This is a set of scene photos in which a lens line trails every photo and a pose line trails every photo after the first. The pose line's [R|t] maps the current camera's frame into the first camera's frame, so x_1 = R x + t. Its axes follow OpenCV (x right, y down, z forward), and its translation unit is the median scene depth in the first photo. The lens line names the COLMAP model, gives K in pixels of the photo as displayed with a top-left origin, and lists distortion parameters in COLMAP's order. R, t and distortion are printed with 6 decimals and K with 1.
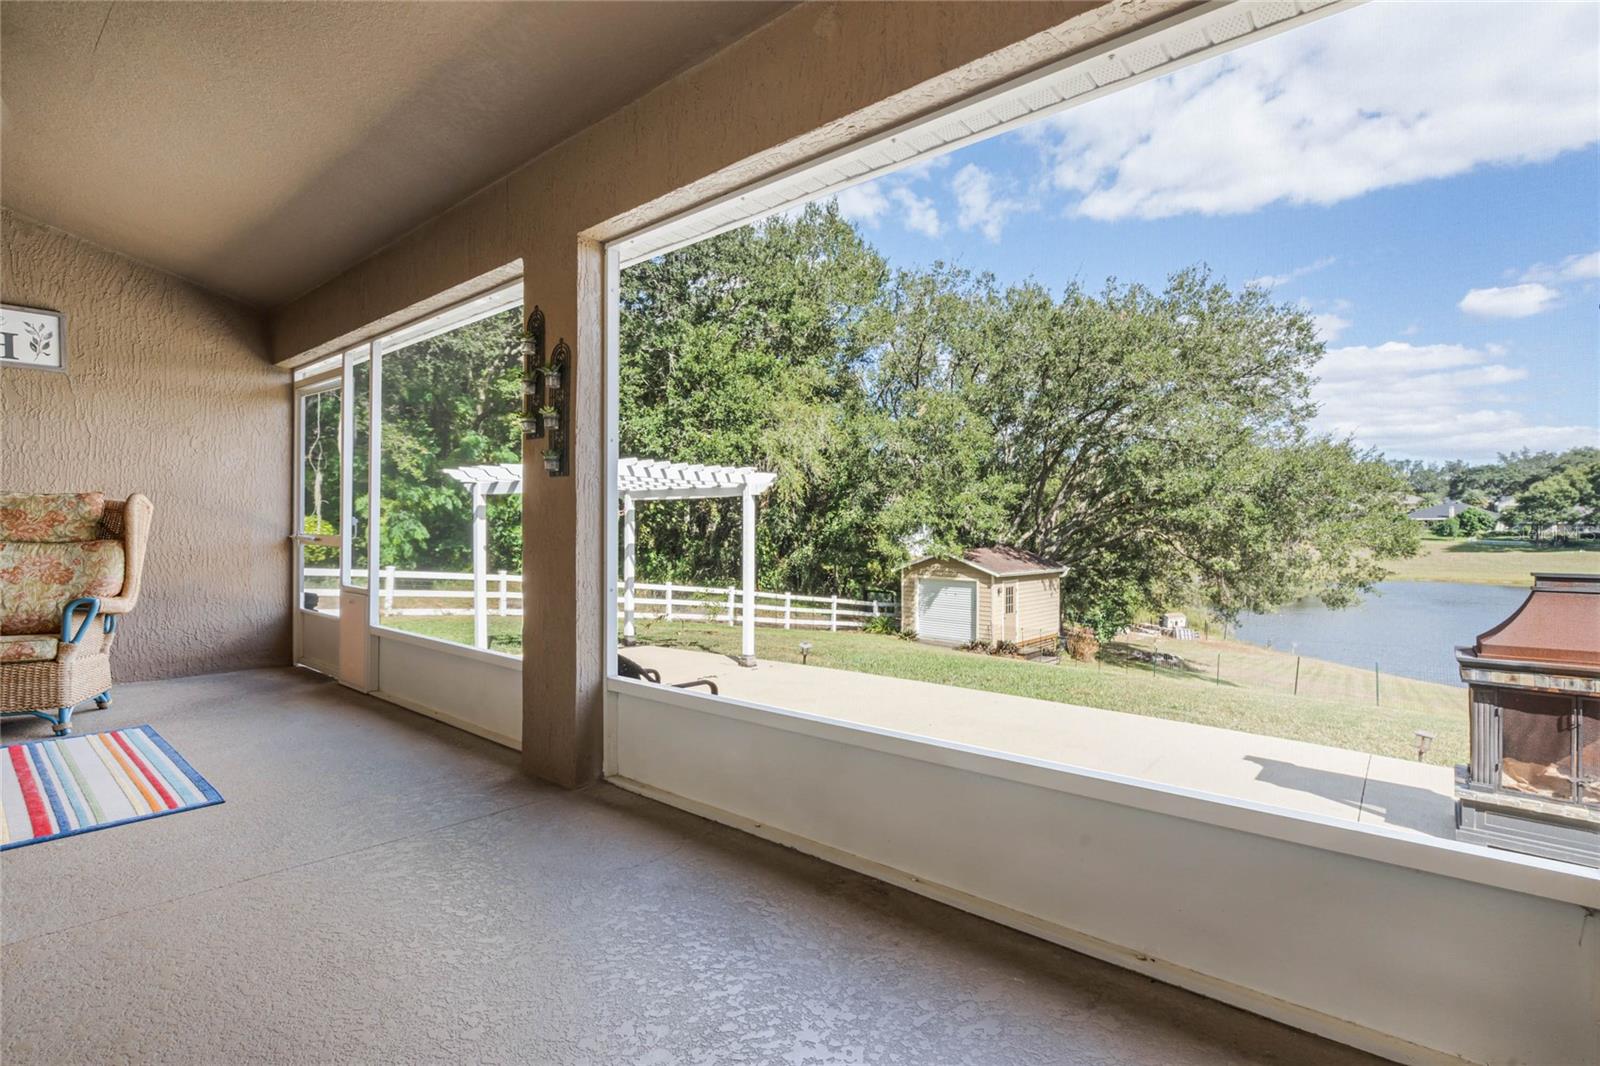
lens RADIAL K [[727.5, 0, 795.0], [0, 727.5, 525.2], [0, 0, 1]] dist [-0.000356, -0.000026]
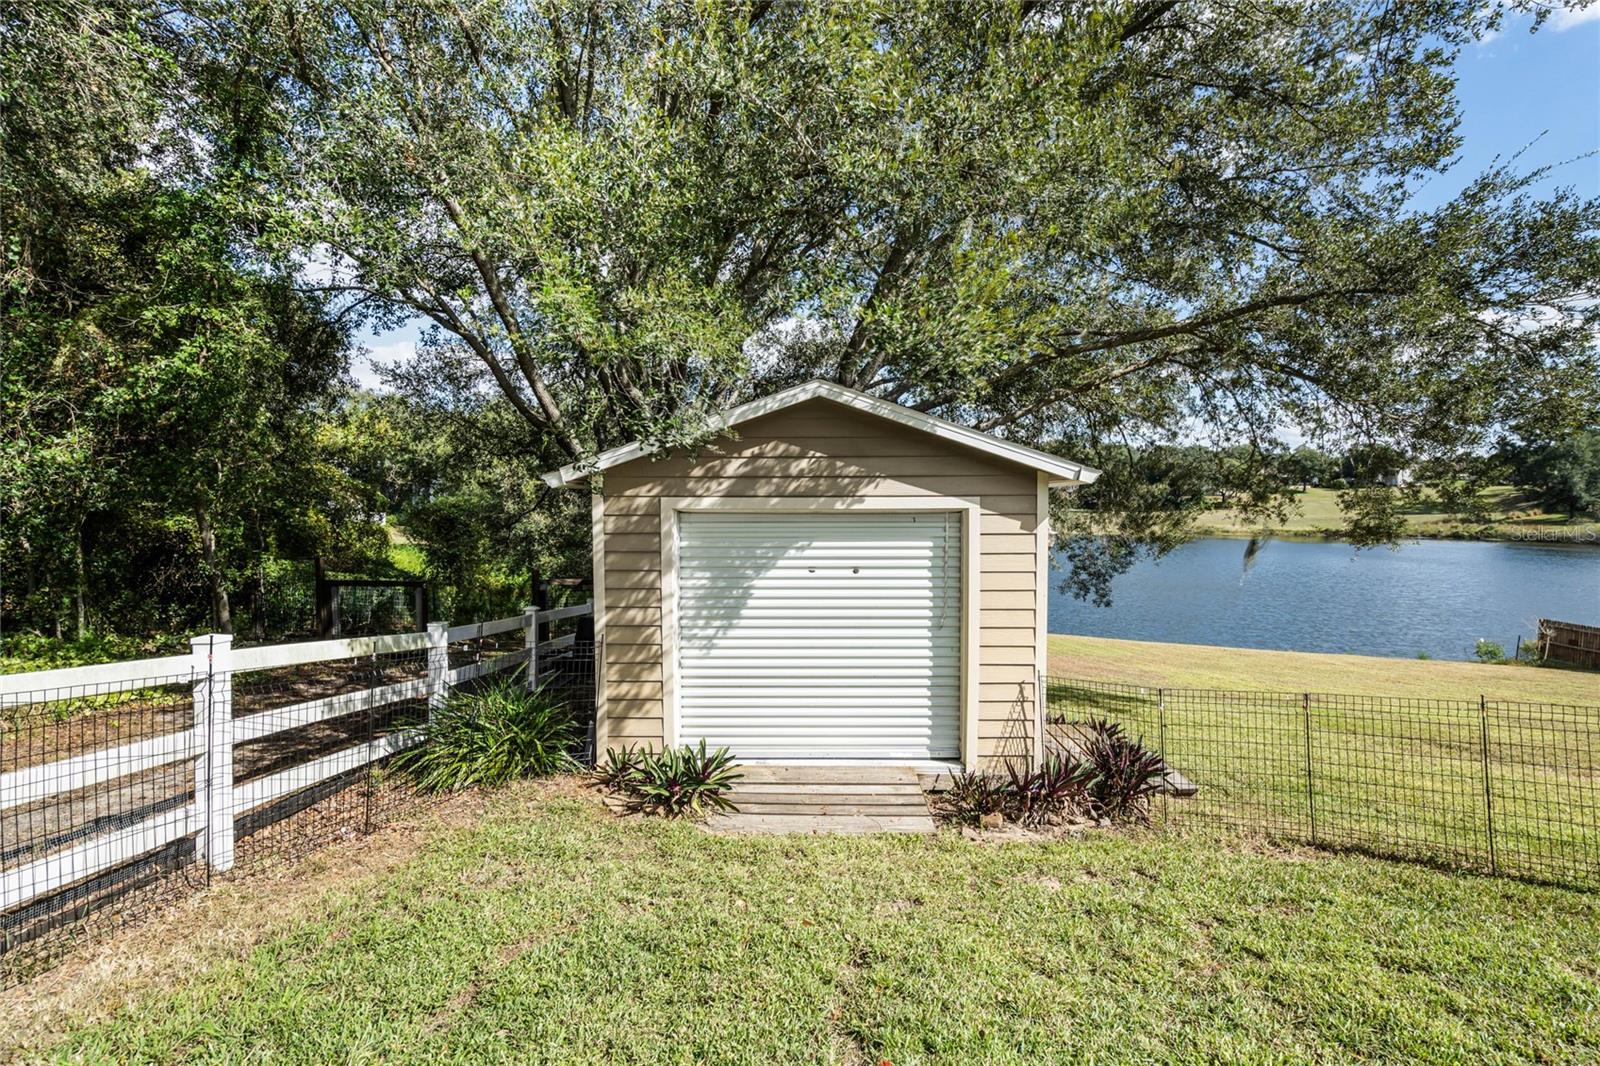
lens RADIAL K [[727.5, 0, 800.1], [0, 727.5, 540.8], [0, 0, 1]] dist [-0.000356, -0.000026]
pose [[0.731514, -0.040296, 0.680634, 0.040811], [0.002886, 0.998426, 0.056008, 0.068438], [-0.681820, -0.039006, 0.730479, 0.791070]]
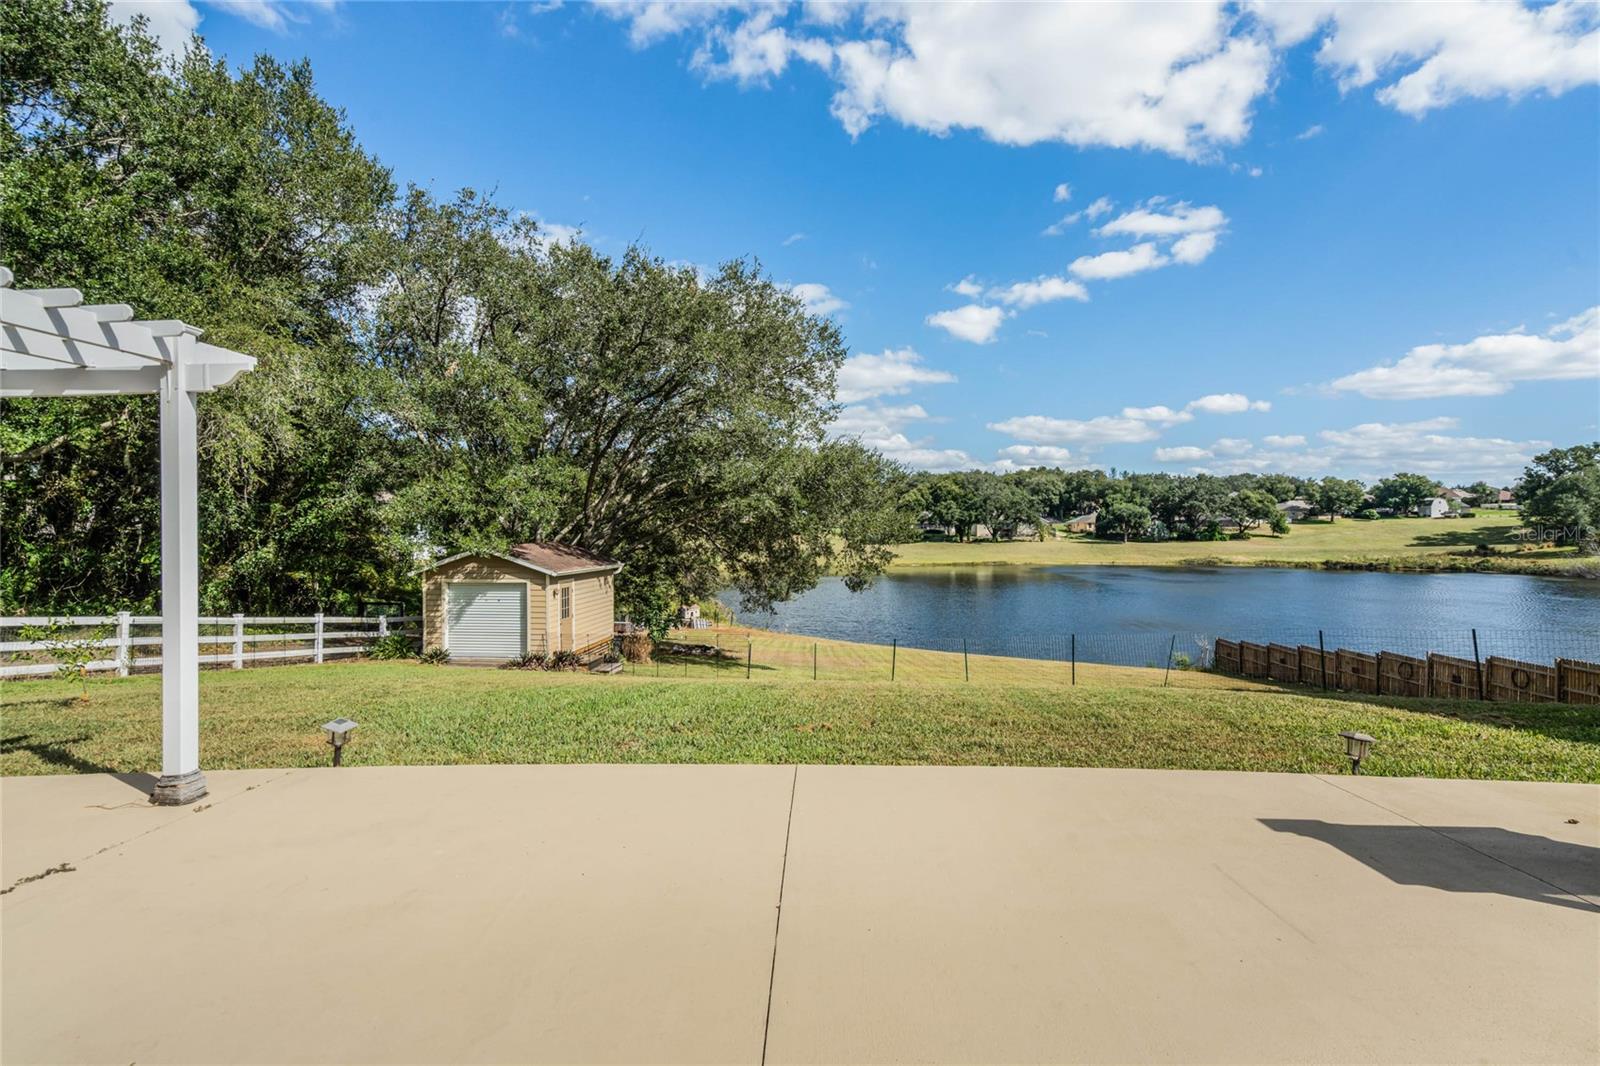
lens RADIAL K [[727.5, 0, 803.1], [0, 727.5, 535.9], [0, 0, 1]] dist [-0.000356, -0.000026]
pose [[0.786139, -0.010915, 0.617953, -0.012710], [0.002626, 0.999894, 0.014321, 0.011835], [-0.618044, -0.009635, 0.786085, 0.142467]]
